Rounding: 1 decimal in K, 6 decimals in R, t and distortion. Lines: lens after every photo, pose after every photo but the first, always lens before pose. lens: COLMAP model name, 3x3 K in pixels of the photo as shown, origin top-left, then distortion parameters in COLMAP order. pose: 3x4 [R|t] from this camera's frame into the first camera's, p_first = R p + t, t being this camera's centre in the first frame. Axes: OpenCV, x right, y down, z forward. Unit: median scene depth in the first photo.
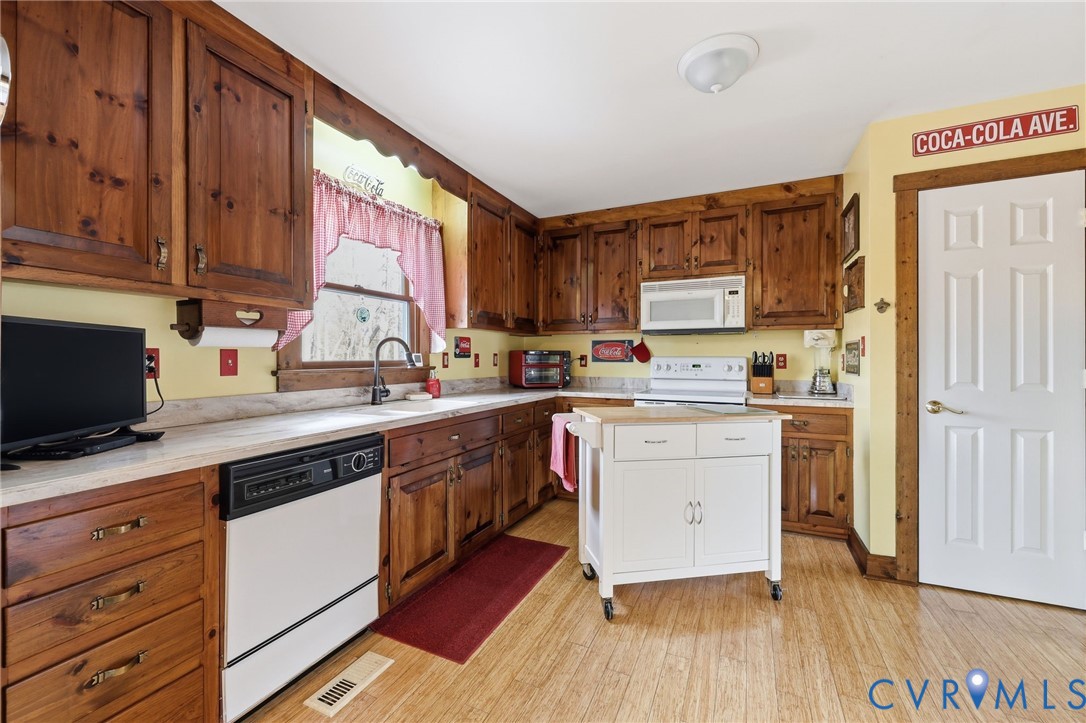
lens RADIAL K [[430.6, 0, 540.8], [0, 430.6, 361.5], [0, 0, 1]] dist [-0.010198, 0.000092]
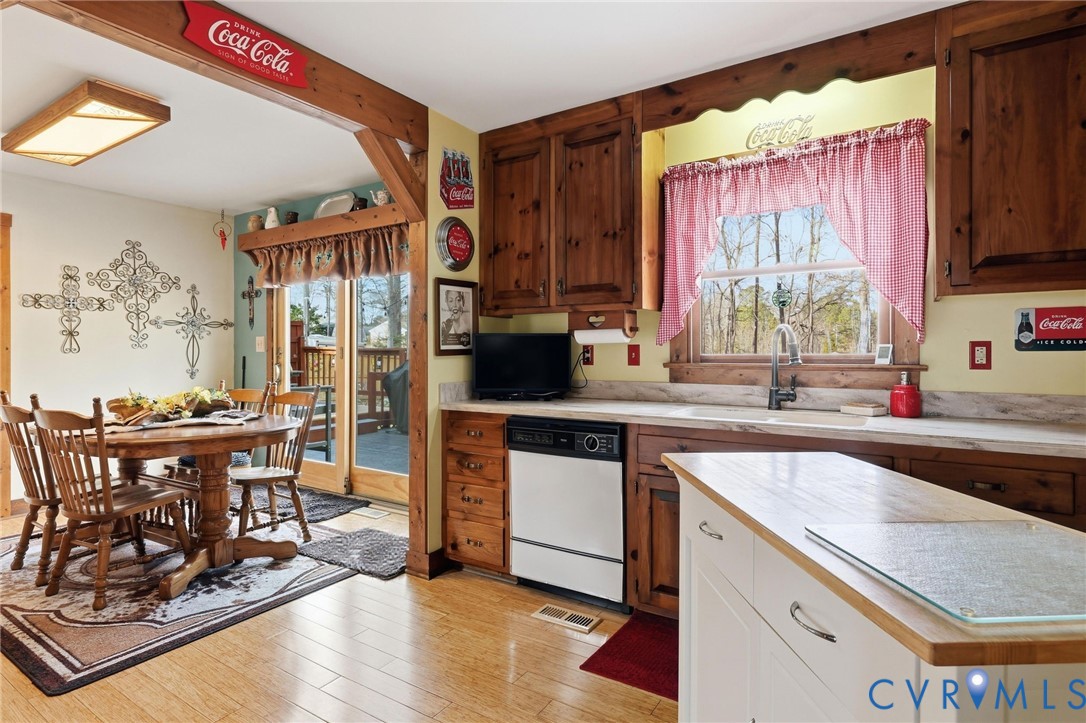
lens RADIAL K [[561.2, 0, 543.0], [0, 561.2, 353.9], [0, 0, 1]] dist [0.003702, 0.000954]
pose [[-0.129827, 0.003876, -0.991529, 0.577857], [-0.007188, 0.999962, 0.004850, -0.004456], [0.991511, 0.007757, -0.129794, 0.575873]]
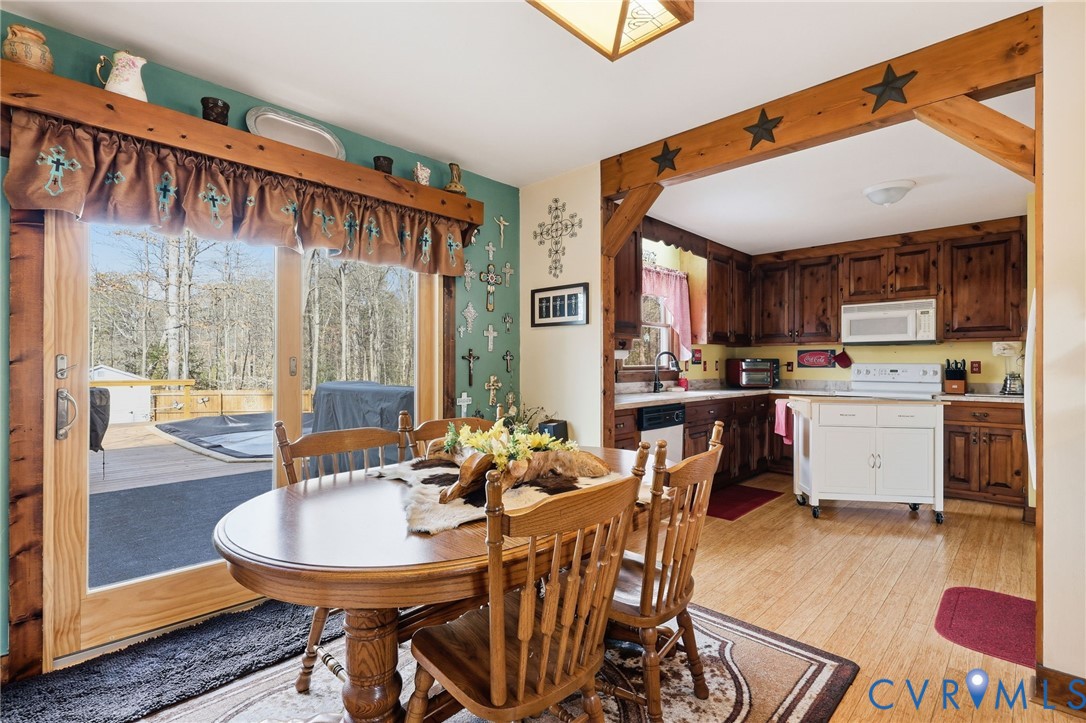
lens RADIAL K [[494.5, 0, 546.8], [0, 494.5, 364.7], [0, 0, 1]] dist [0.001531, -0.000284]
pose [[0.946221, 0.000731, -0.323520, -0.135485], [-0.002940, 0.999976, -0.006339, 0.005446], [0.323507, 0.006949, 0.946200, -0.756328]]
